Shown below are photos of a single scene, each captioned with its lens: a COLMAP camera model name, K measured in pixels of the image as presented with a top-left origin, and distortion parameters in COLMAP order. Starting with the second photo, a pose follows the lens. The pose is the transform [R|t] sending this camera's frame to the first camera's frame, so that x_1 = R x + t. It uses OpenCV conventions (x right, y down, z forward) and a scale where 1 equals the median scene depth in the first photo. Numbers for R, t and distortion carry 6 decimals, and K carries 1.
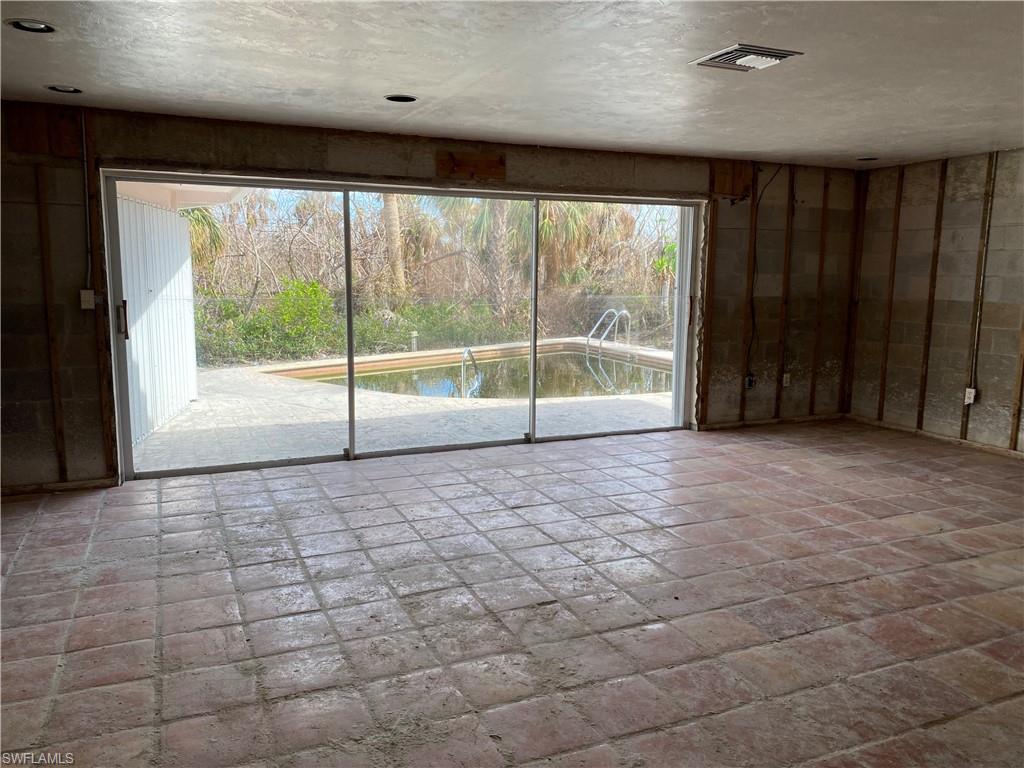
lens RADIAL K [[778.8, 0, 518.8], [0, 778.8, 387.4], [0, 0, 1]] dist [0.052945, -0.070788]
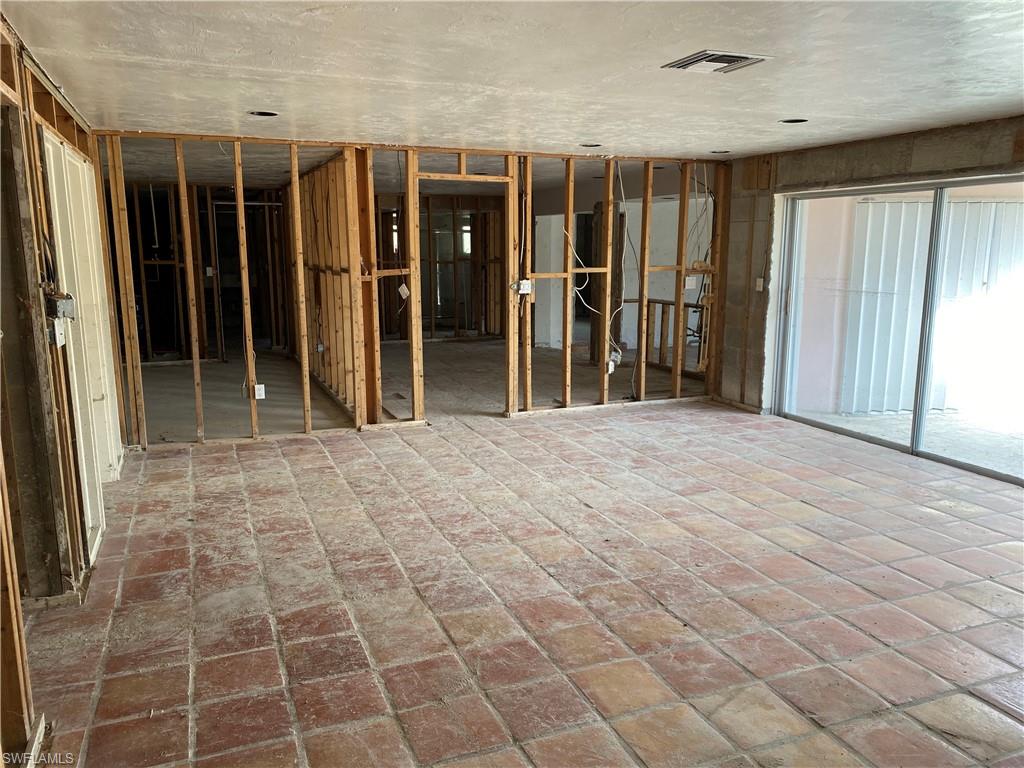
lens RADIAL K [[778.8, 0, 507.6], [0, 778.8, 390.7], [0, 0, 1]] dist [0.052945, -0.070788]
pose [[-0.034630, 0.172146, -0.984463, 0.891975], [-0.153177, 0.972500, 0.175442, -0.096574], [0.987592, 0.156873, -0.007309, 0.535309]]
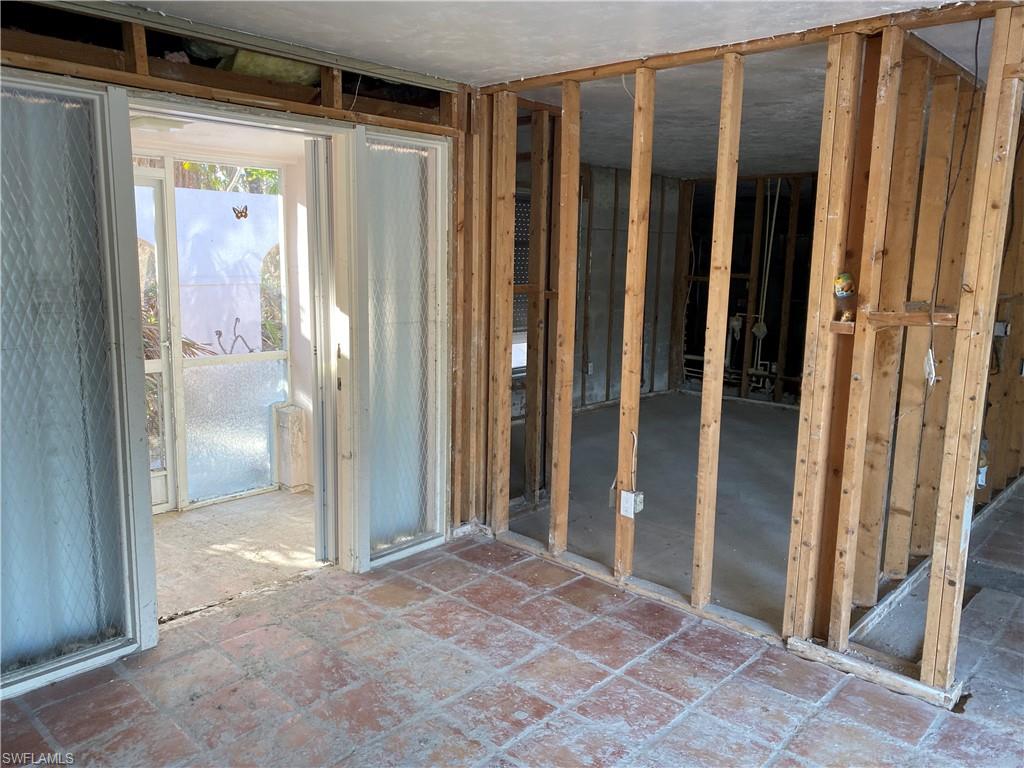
lens RADIAL K [[778.8, 0, 513.5], [0, 778.8, 383.8], [0, 0, 1]] dist [0.052945, -0.070788]
pose [[-0.916811, 0.040341, -0.397279, 0.079719], [-0.089431, 0.948870, 0.302733, -0.126307], [0.389179, 0.313078, -0.866327, 0.675005]]
